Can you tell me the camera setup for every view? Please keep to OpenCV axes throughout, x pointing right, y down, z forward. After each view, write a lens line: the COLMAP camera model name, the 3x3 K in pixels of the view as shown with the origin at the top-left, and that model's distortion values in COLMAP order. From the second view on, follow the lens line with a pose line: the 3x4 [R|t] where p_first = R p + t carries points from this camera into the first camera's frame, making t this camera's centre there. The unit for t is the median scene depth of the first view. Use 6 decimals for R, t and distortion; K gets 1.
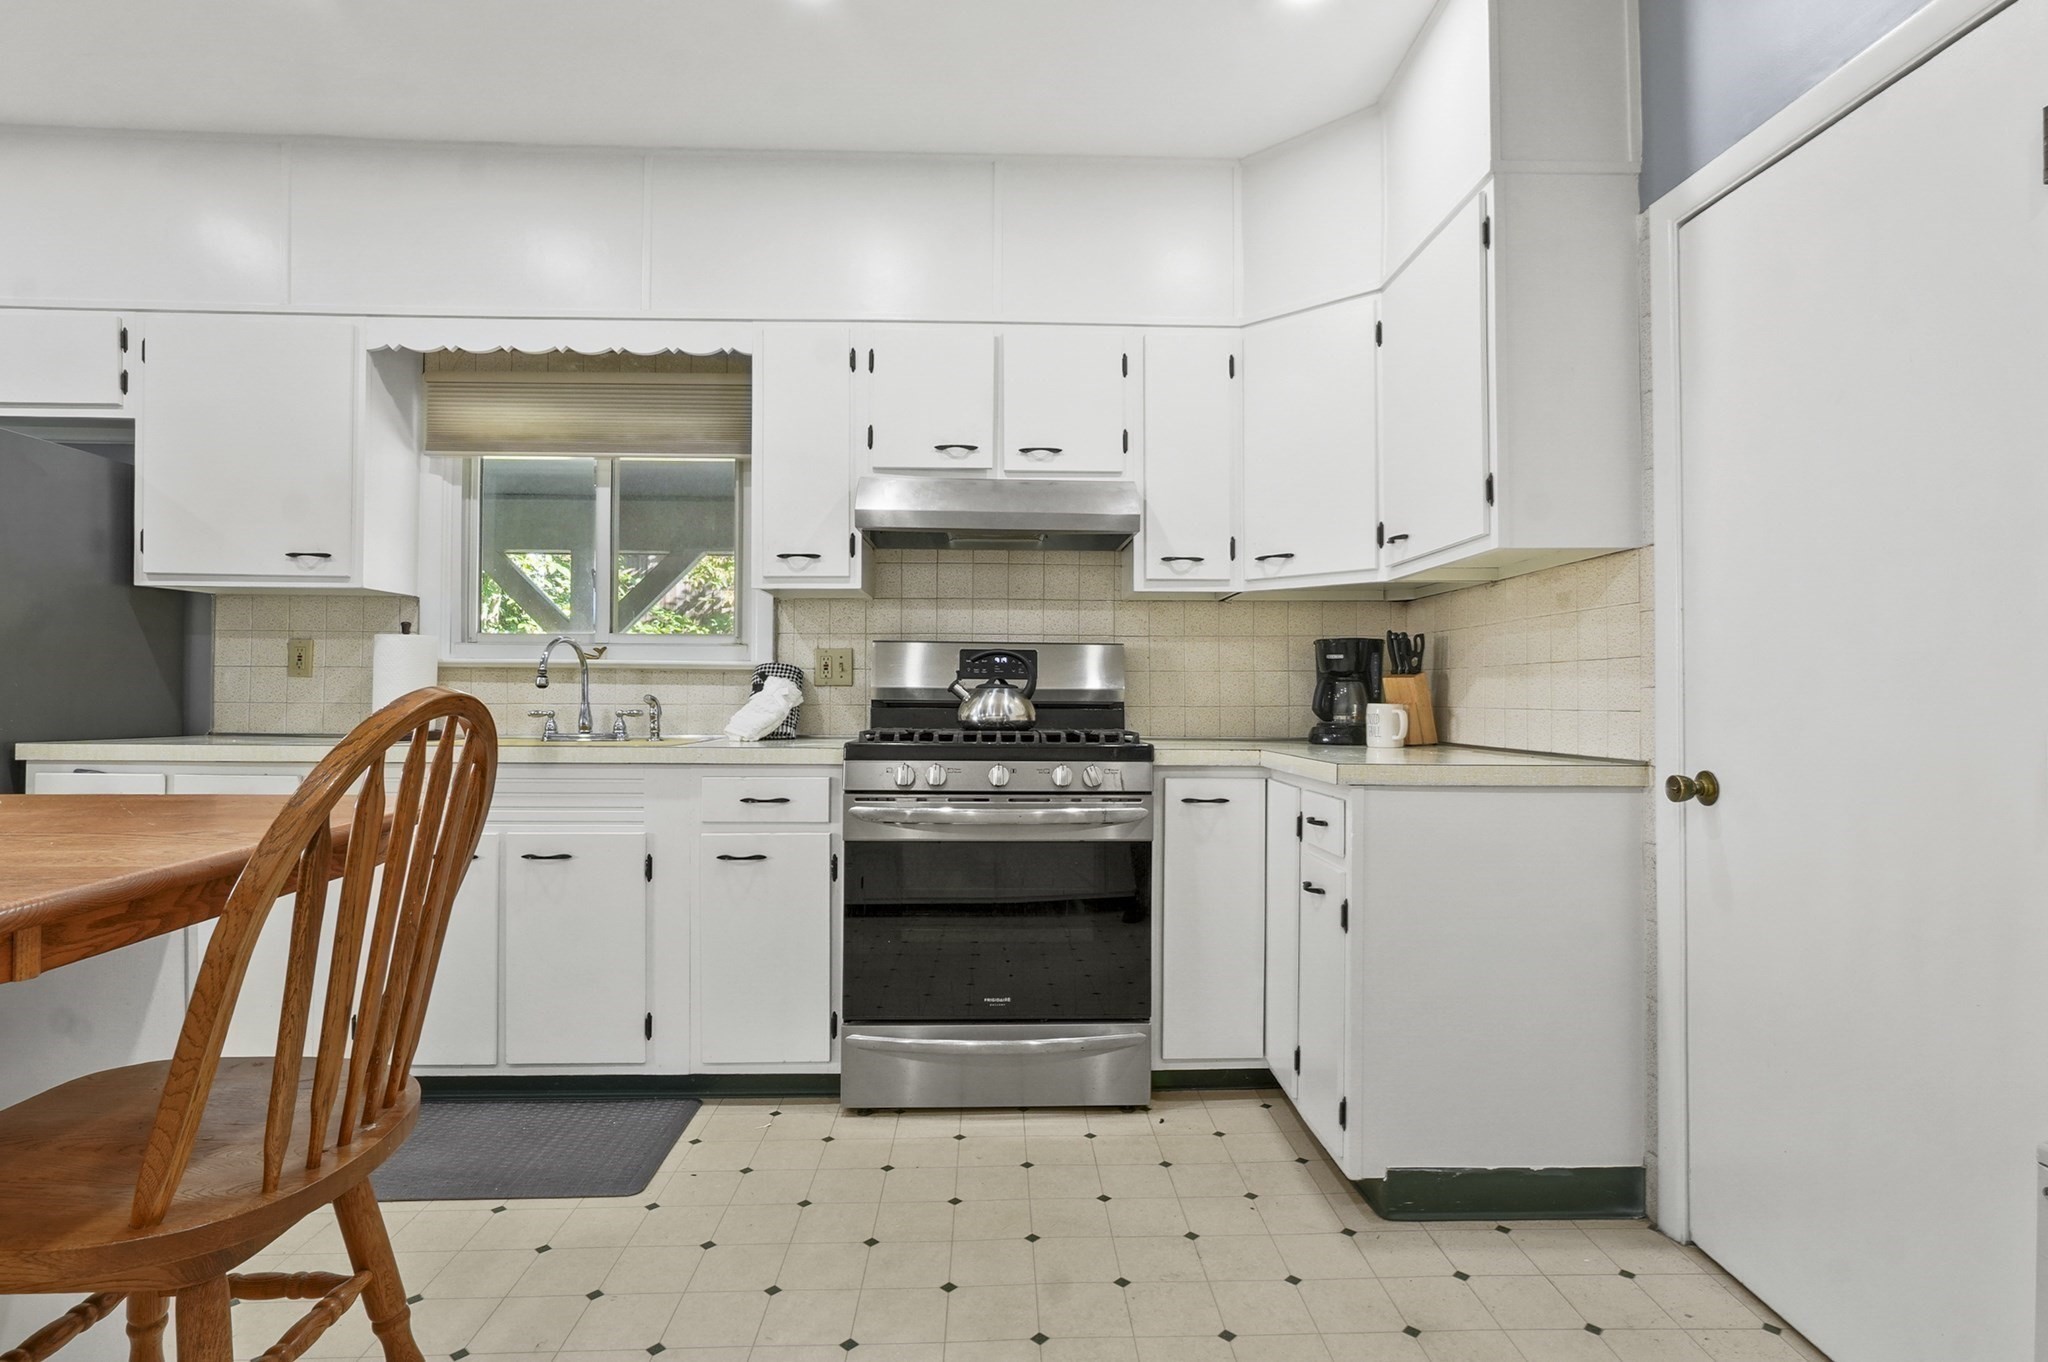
lens RADIAL K [[1058.7, 0, 1032.5], [0, 1058.7, 691.1], [0, 0, 1]] dist [-0.031180, 0.021776]
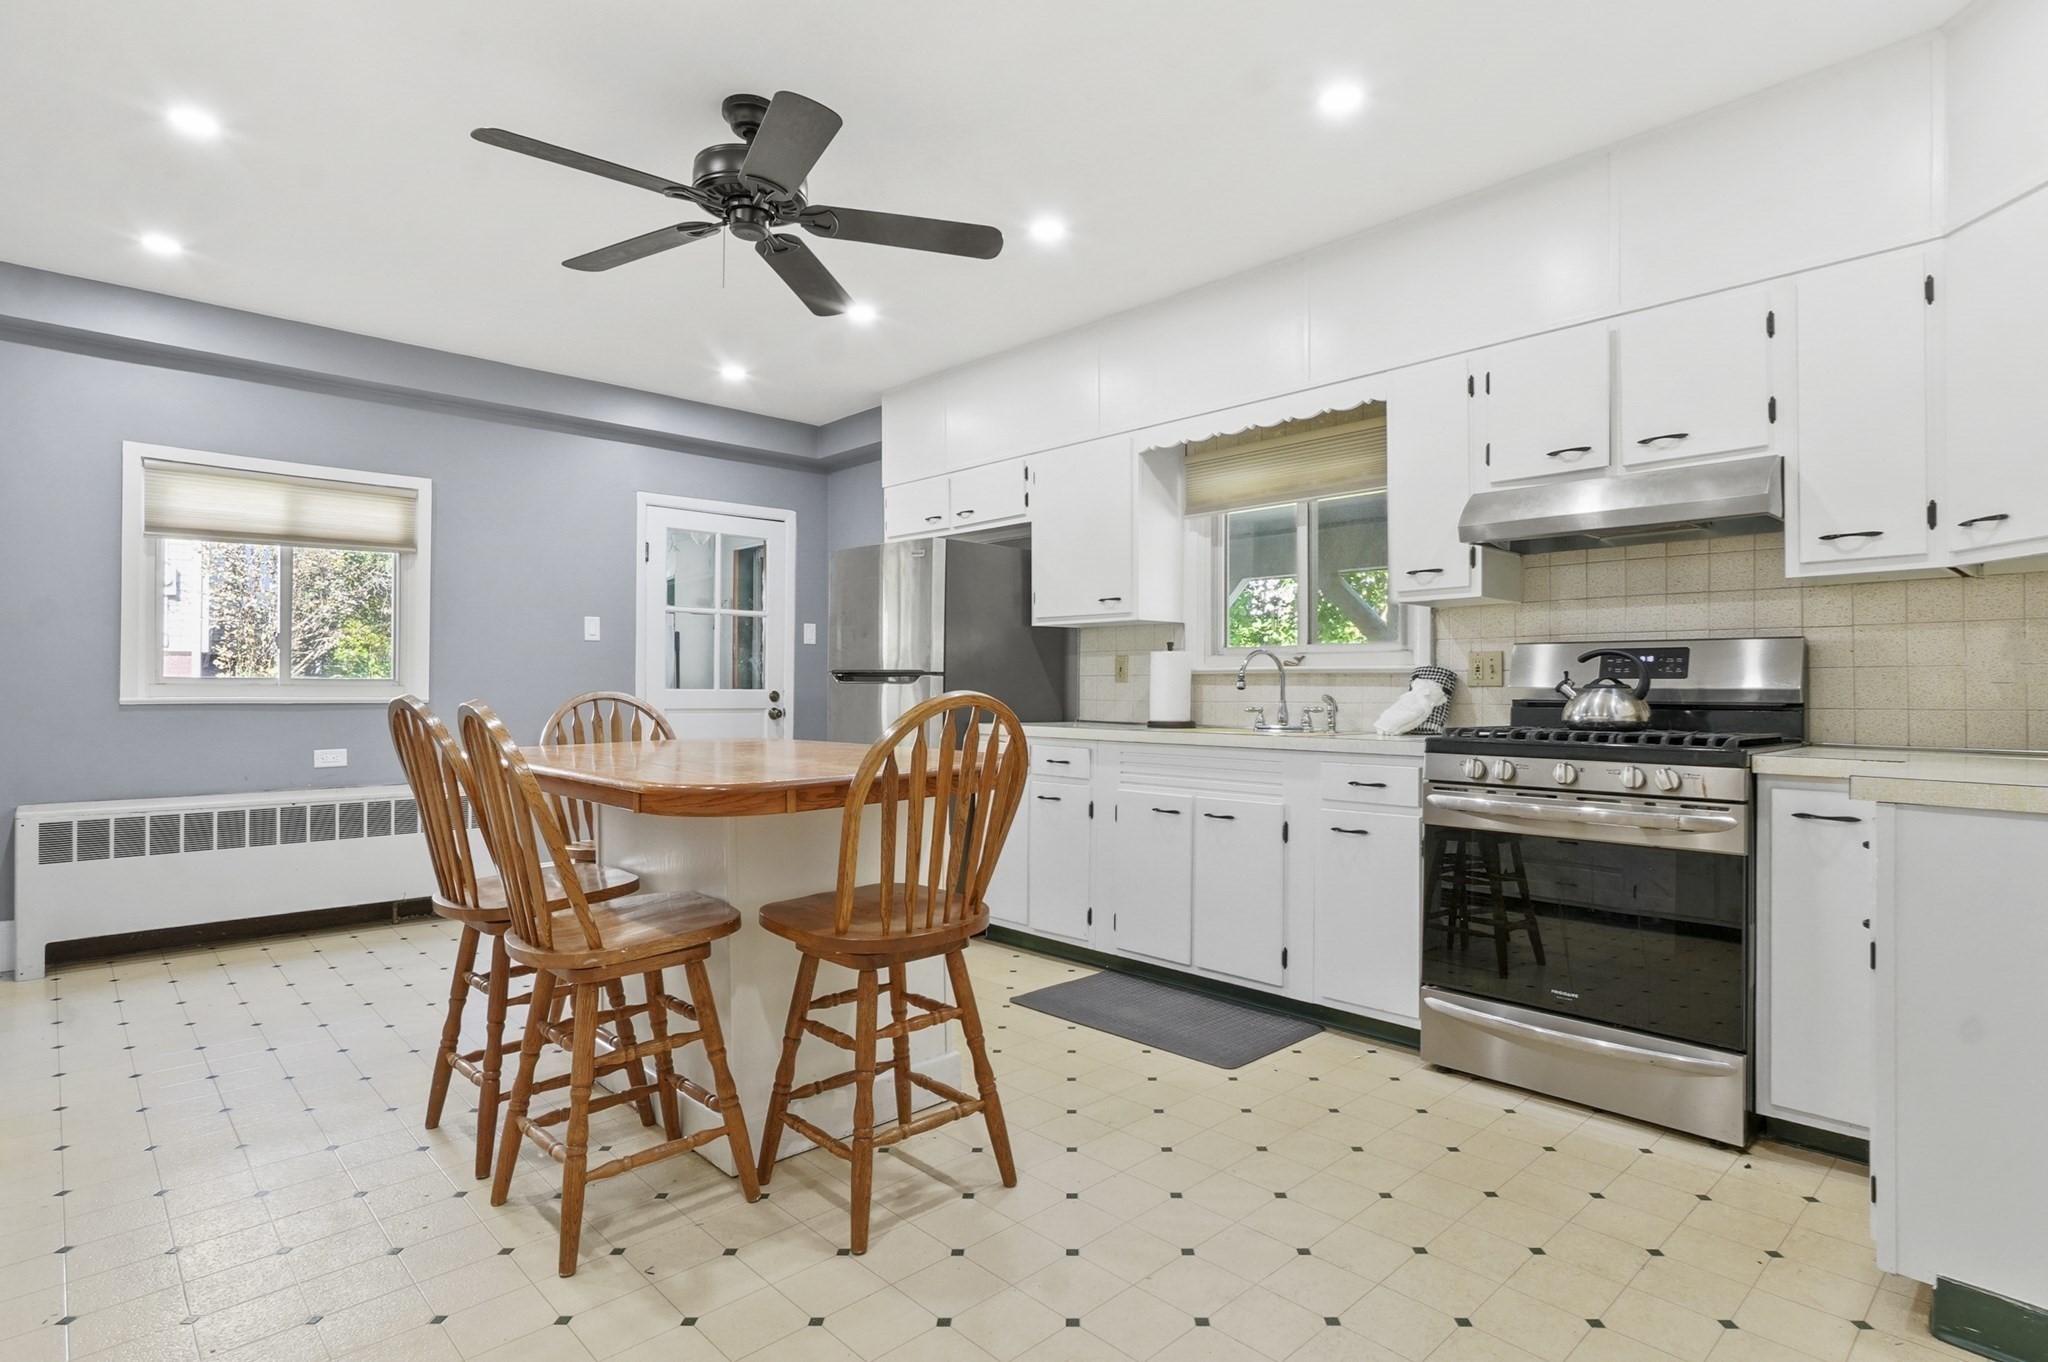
lens RADIAL K [[1058.7, 0, 1032.5], [0, 1058.7, 691.1], [0, 0, 1]] dist [-0.031180, 0.021776]
pose [[0.651001, -0.002131, -0.759074, 0.355968], [0.002187, 0.999997, -0.000932, -0.000448], [0.759074, -0.001054, 0.651003, -0.045997]]
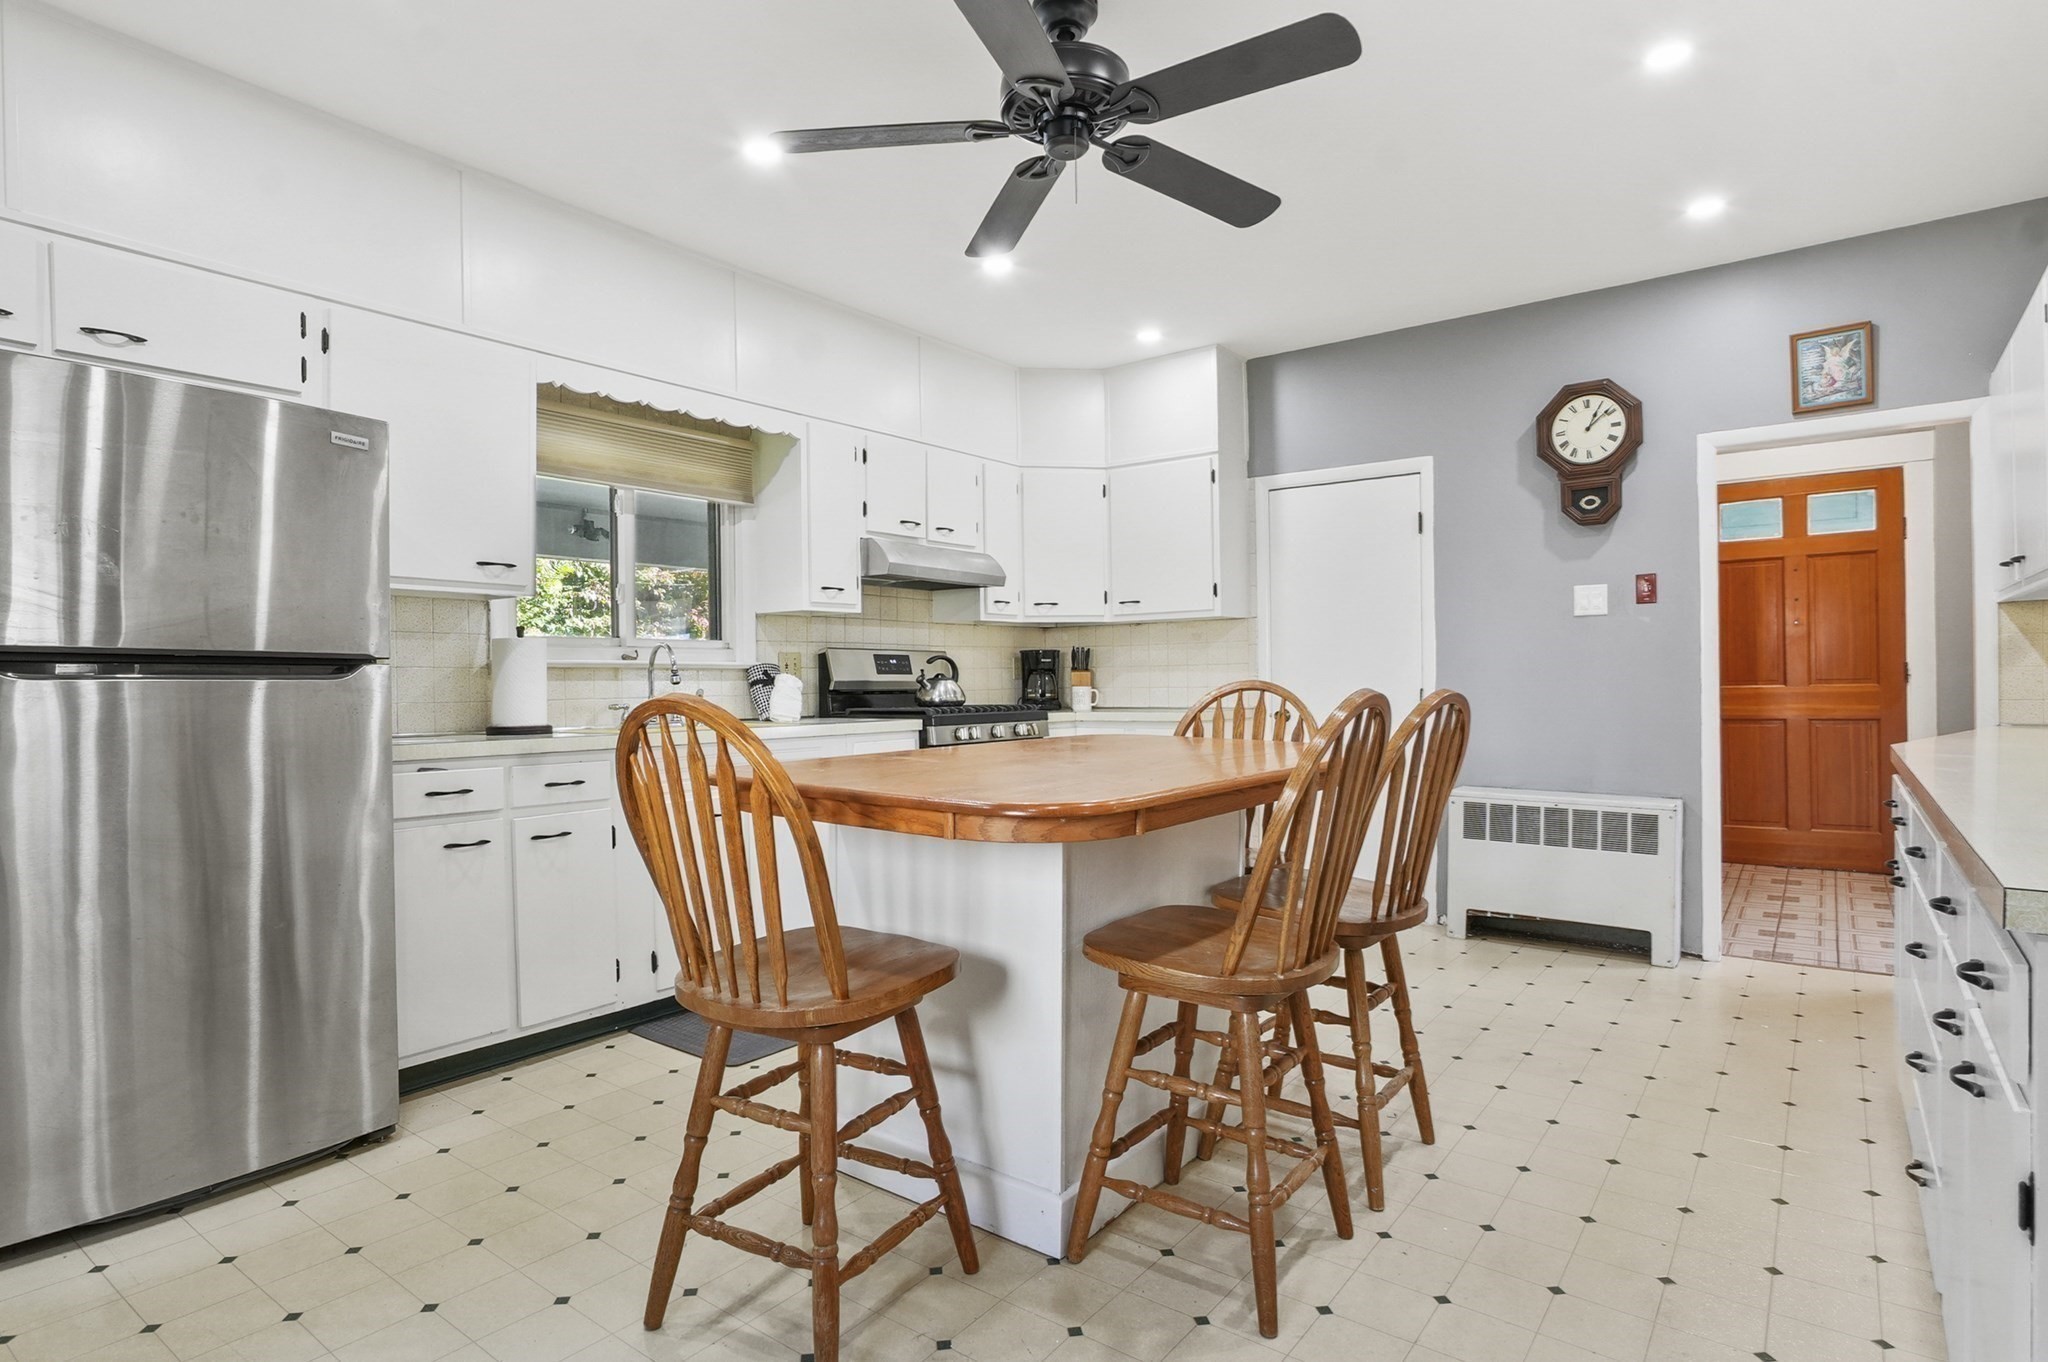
lens RADIAL K [[1058.7, 0, 1032.5], [0, 1058.7, 691.1], [0, 0, 1]] dist [-0.031180, 0.021776]
pose [[0.640266, -0.019380, 0.767909, -1.134591], [0.011163, 0.999811, 0.015925, -0.009712], [-0.768072, -0.001624, 0.640361, -0.115514]]
